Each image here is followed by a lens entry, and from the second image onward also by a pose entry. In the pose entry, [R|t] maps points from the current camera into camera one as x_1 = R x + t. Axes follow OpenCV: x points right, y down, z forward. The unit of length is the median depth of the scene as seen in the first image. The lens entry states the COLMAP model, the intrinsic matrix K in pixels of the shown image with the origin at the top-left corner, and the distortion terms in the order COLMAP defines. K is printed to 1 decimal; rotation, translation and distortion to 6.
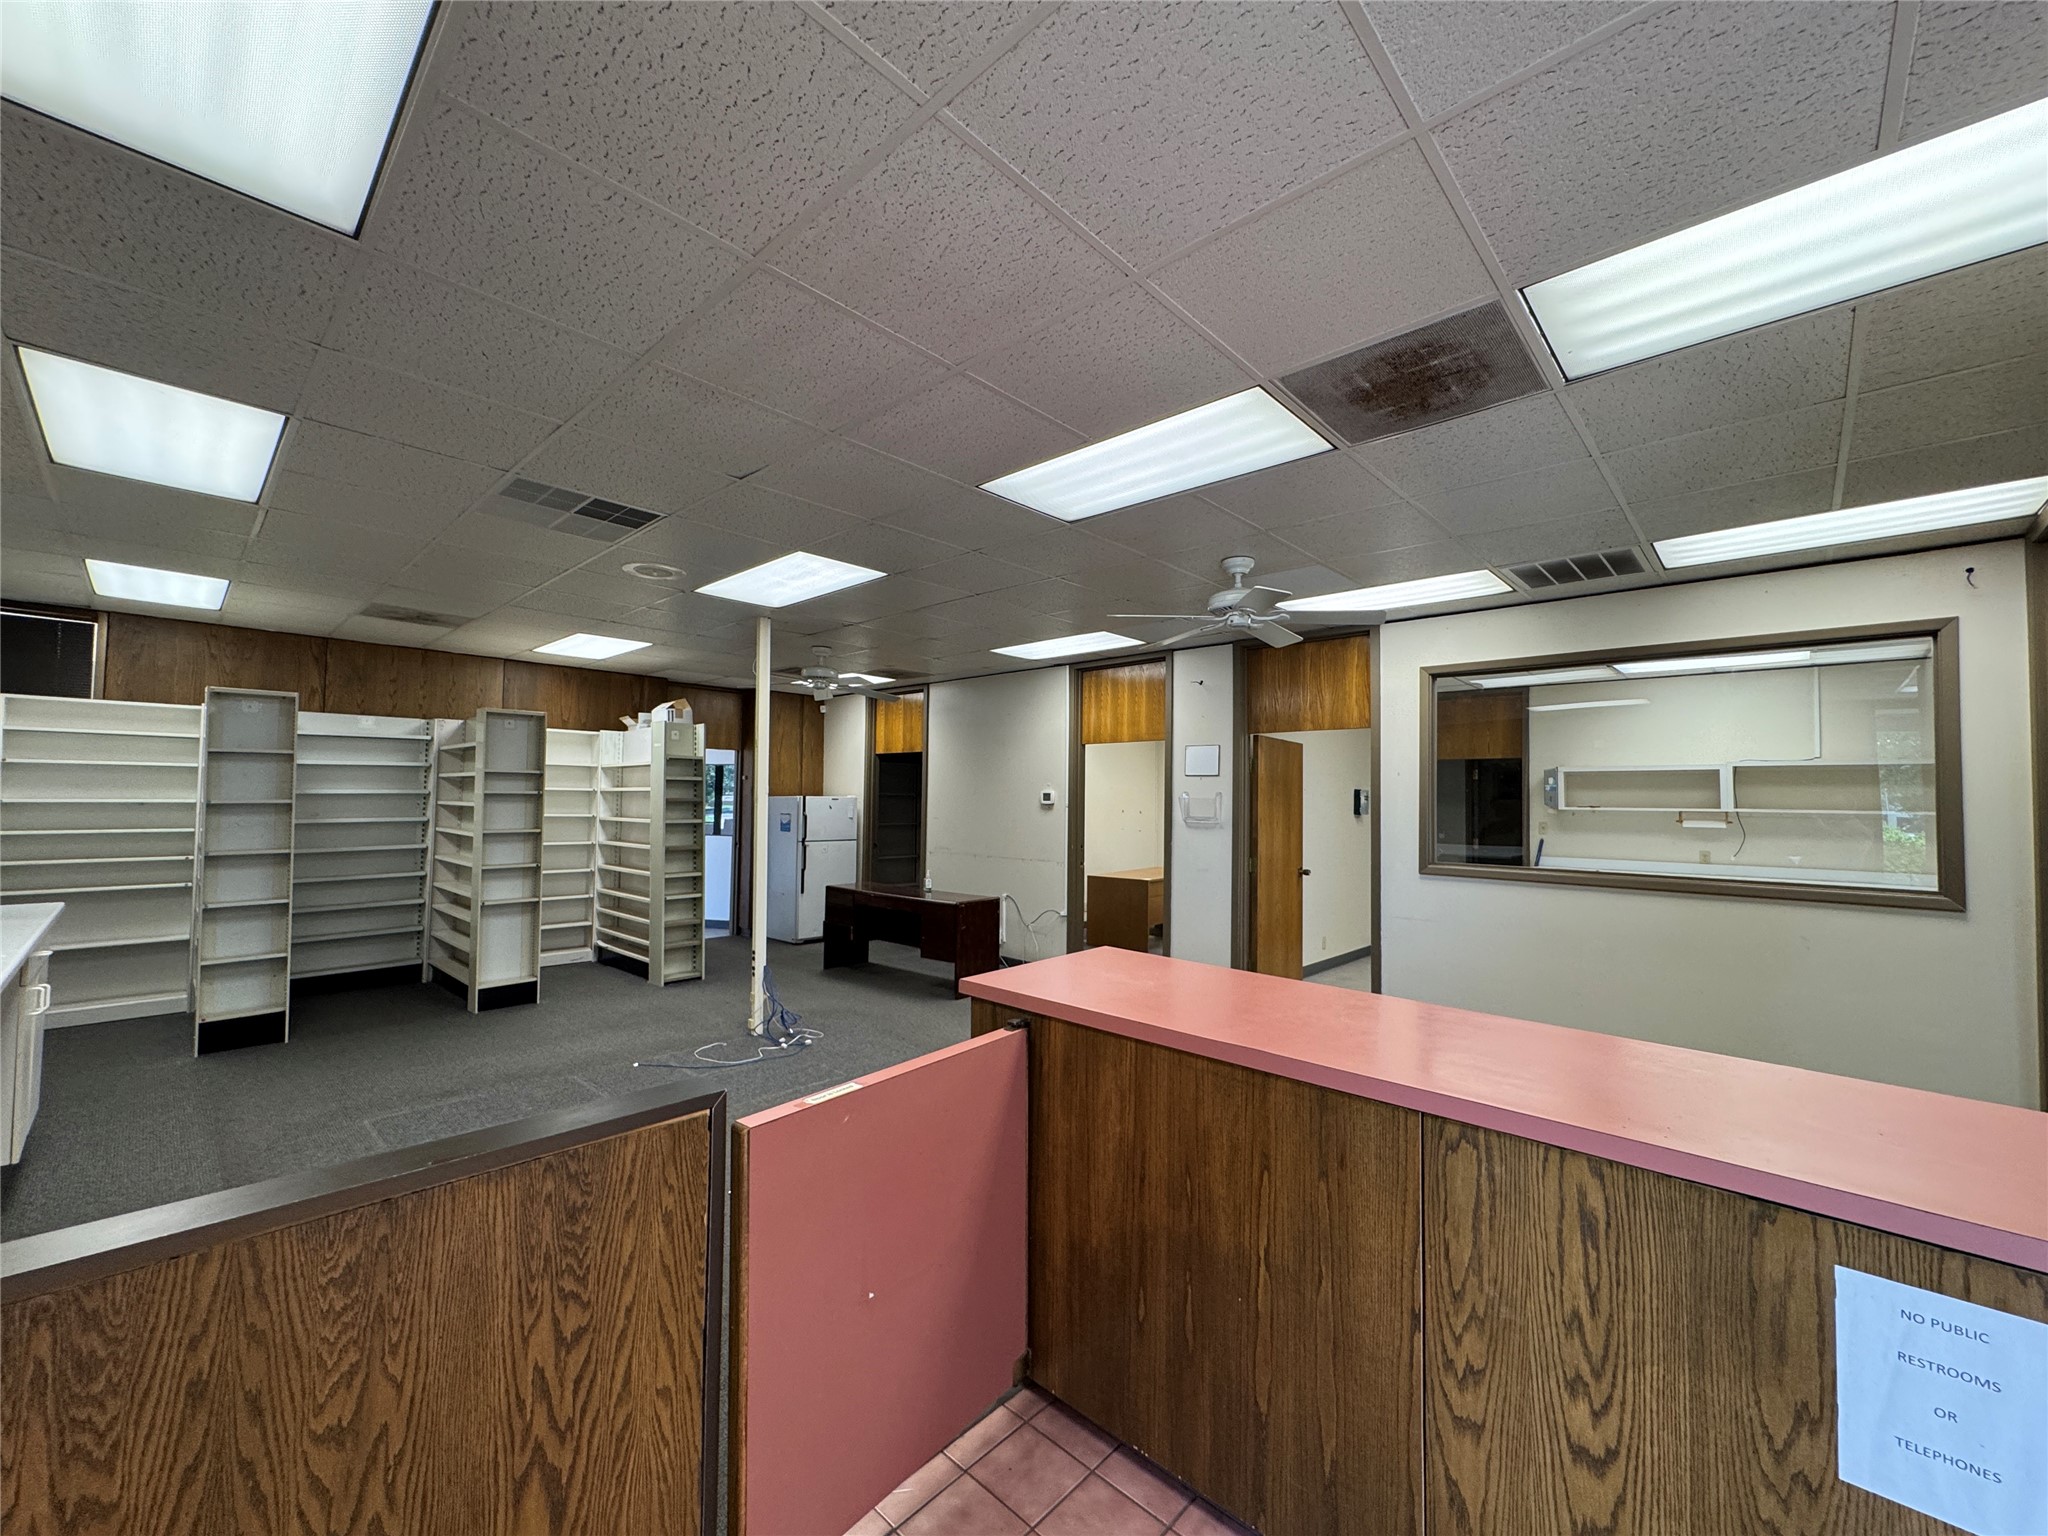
lens RADIAL K [[822.2, 0, 1025.7], [0, 822.2, 768.8], [0, 0, 1]] dist [-0.000337, -0.000045]
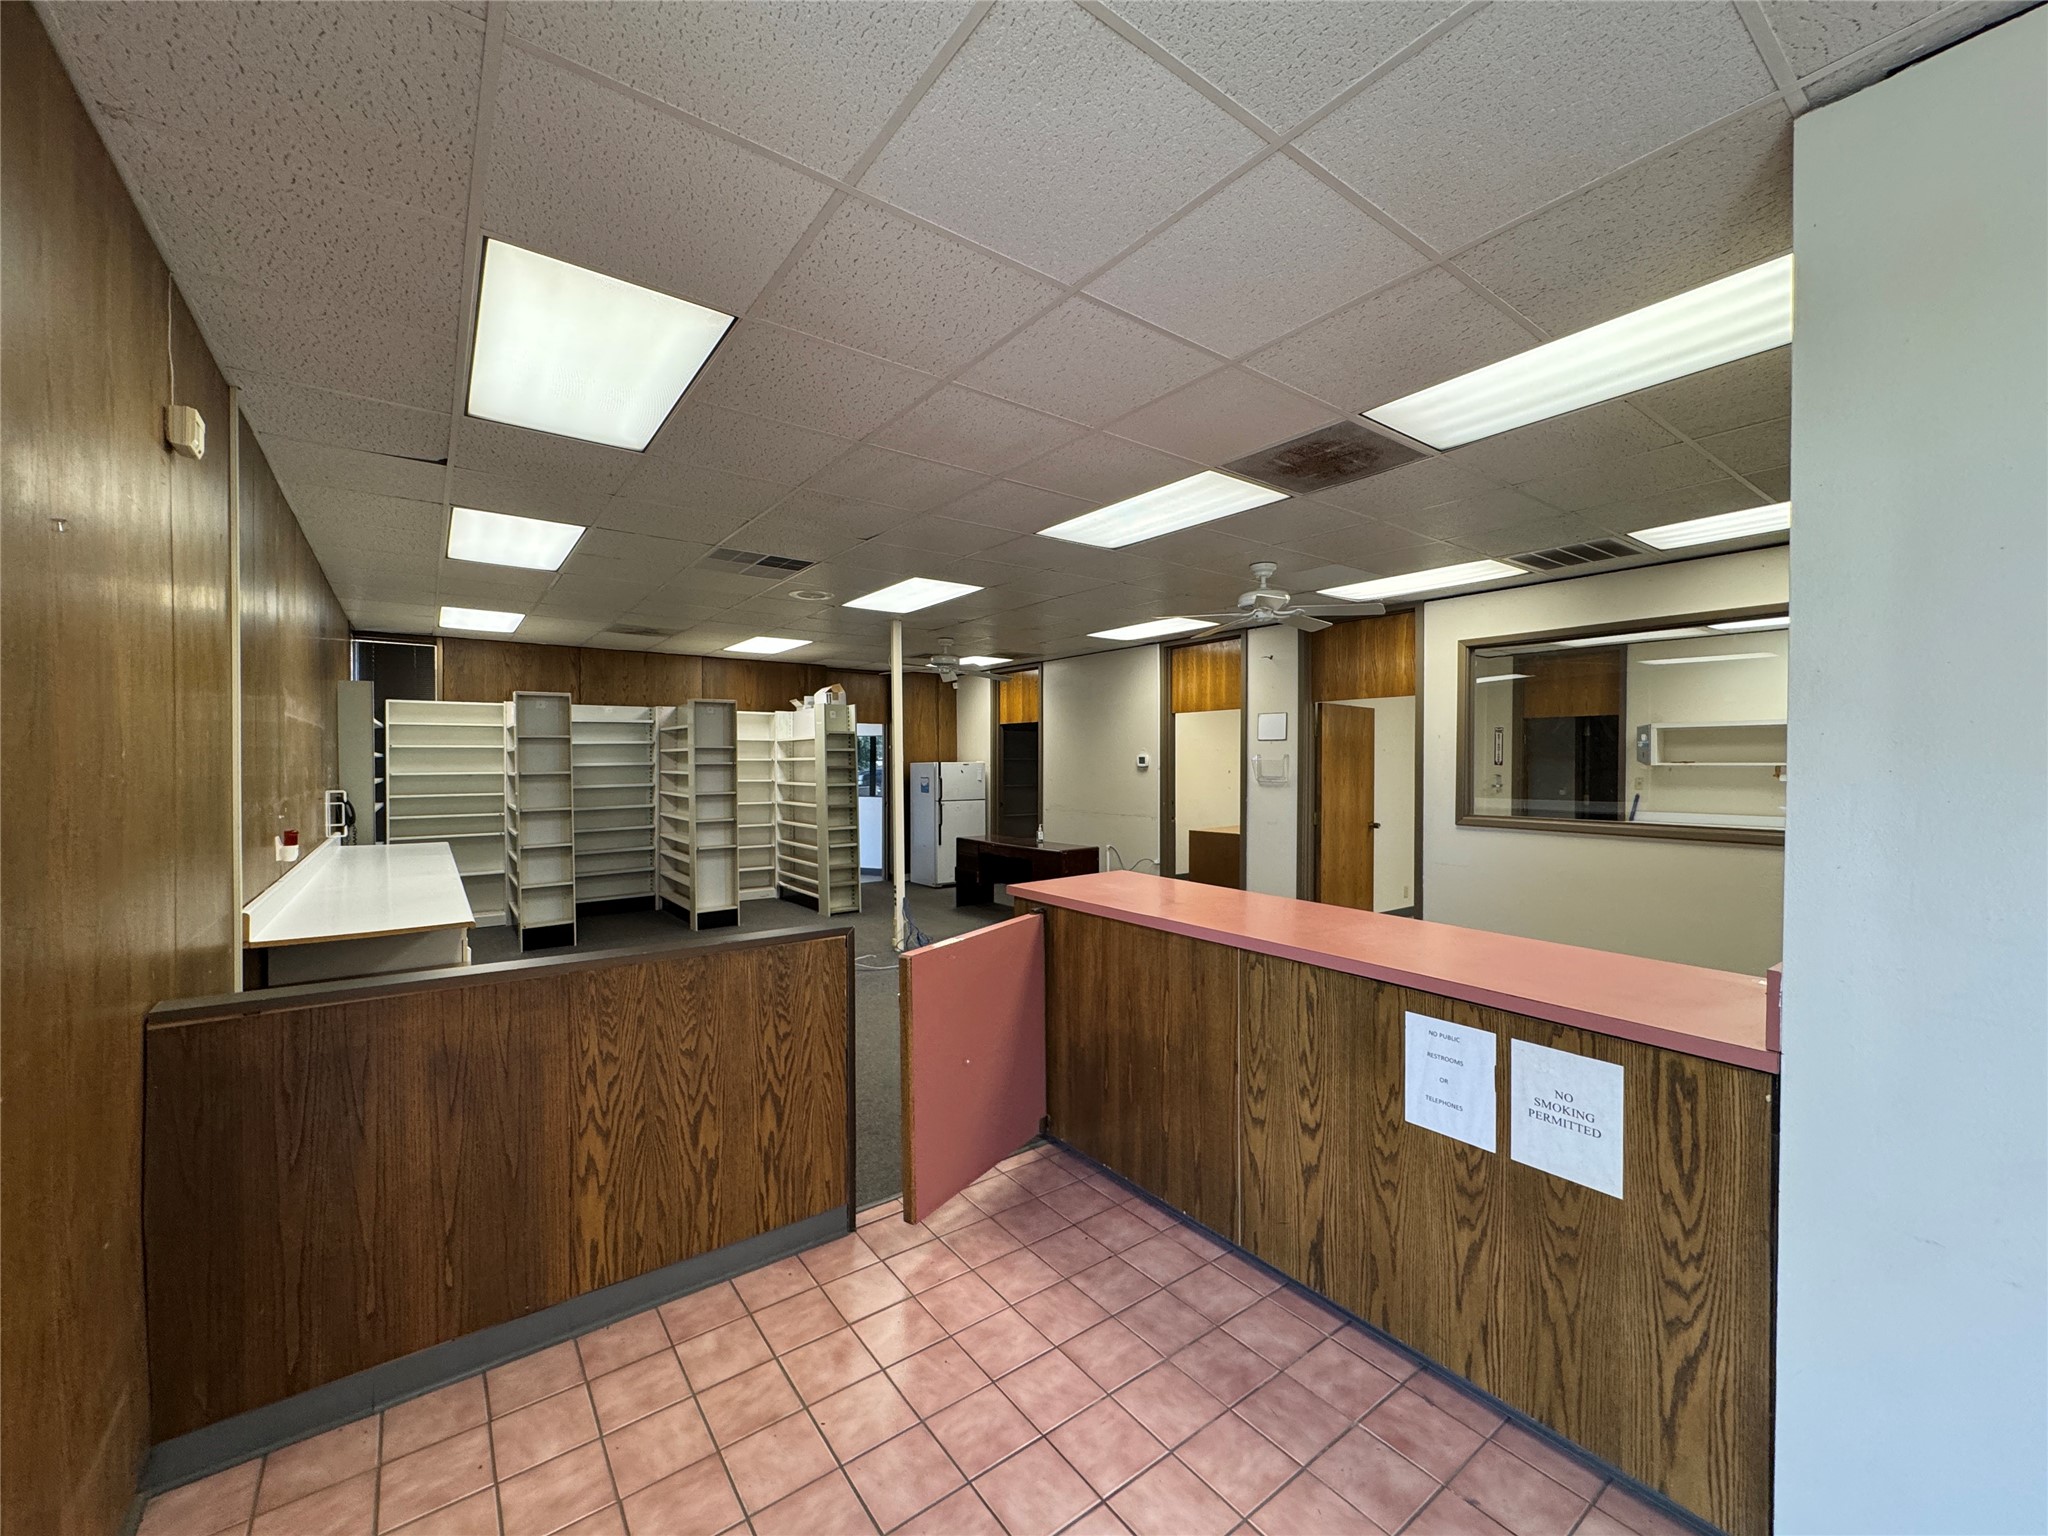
lens RADIAL K [[822.2, 0, 1025.7], [0, 822.2, 768.8], [0, 0, 1]] dist [-0.000337, -0.000045]
pose [[0.983744, -0.012577, -0.179135, 0.096937], [0.020890, 0.998786, 0.044600, -0.011290], [0.178356, -0.047617, 0.982813, -0.202689]]
